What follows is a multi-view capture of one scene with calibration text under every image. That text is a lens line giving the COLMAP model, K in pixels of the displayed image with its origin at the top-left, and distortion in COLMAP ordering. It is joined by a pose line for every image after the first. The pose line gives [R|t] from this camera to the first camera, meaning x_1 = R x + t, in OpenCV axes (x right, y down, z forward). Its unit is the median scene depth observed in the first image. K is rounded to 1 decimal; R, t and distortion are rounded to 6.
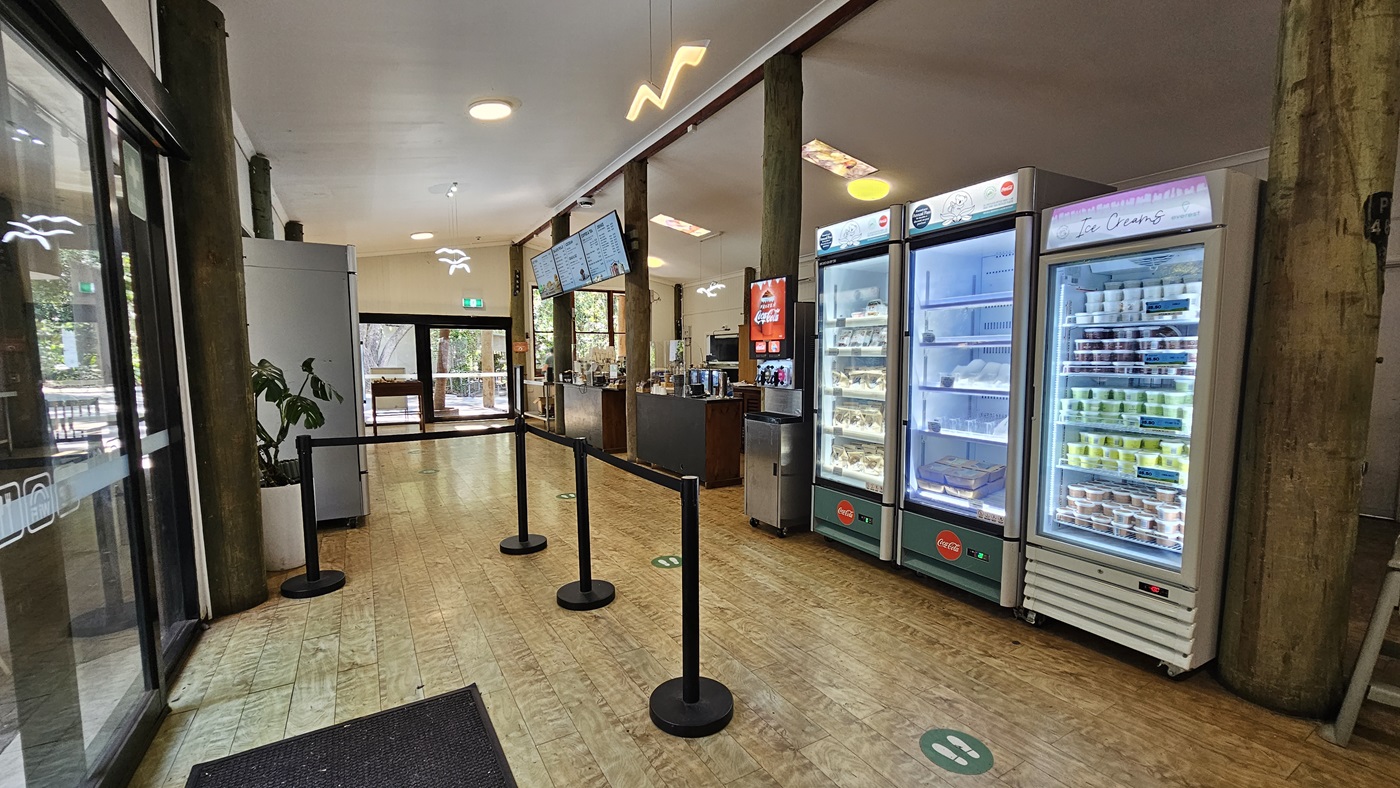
lens RADIAL K [[575.5, 0, 701.6], [0, 575.5, 410.6], [0, 0, 1]] dist [-0.004459, -0.000294]
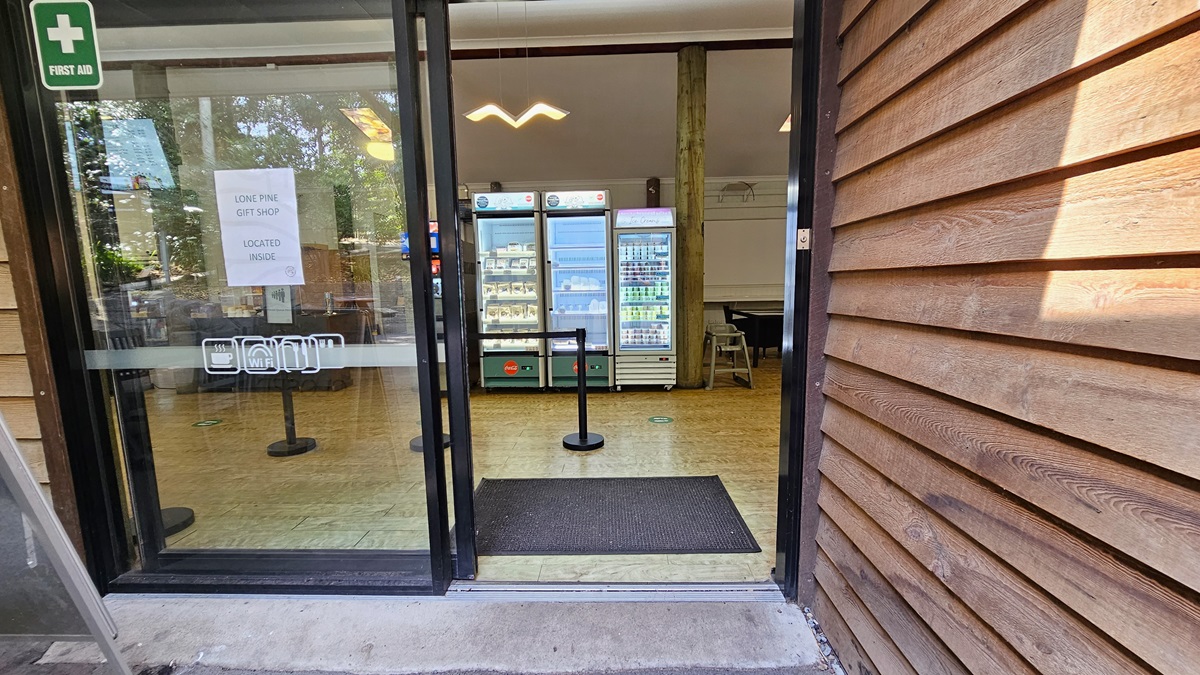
lens RADIAL K [[493.3, 0, 601.3], [0, 493.3, 351.7], [0, 0, 1]] dist [-0.004459, -0.000294]
pose [[0.528716, -0.121959, 0.839991, -1.132626], [0.092808, 0.991997, 0.085613, 0.042297], [-0.843710, 0.032693, 0.535803, -0.000978]]
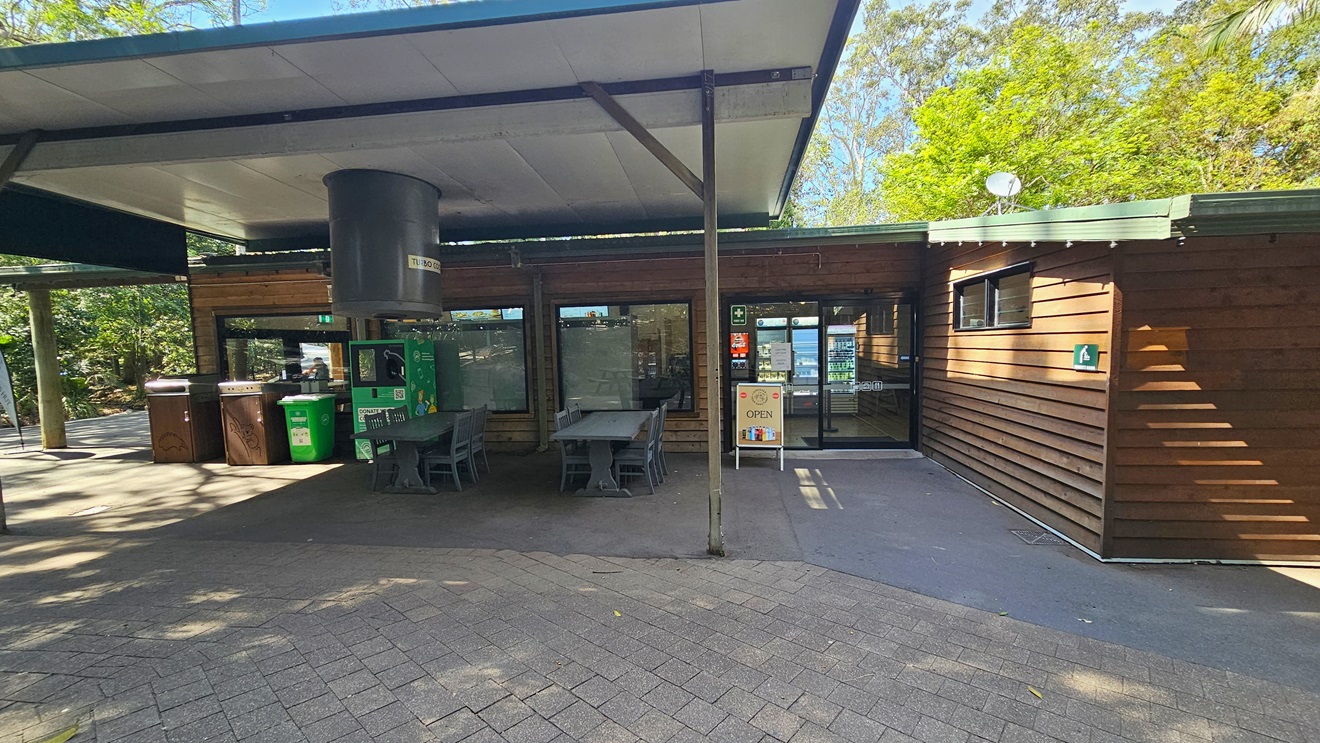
lens RADIAL K [[516.2, 0, 660.0], [0, 516.2, 371.5], [0, 0, 1]] dist [0.000832, 0.000023]
pose [[0.625642, -0.049224, 0.778556, -3.440321], [0.094258, 0.995465, -0.012807, -0.048328], [-0.774395, 0.081398, 0.627445, -0.542071]]
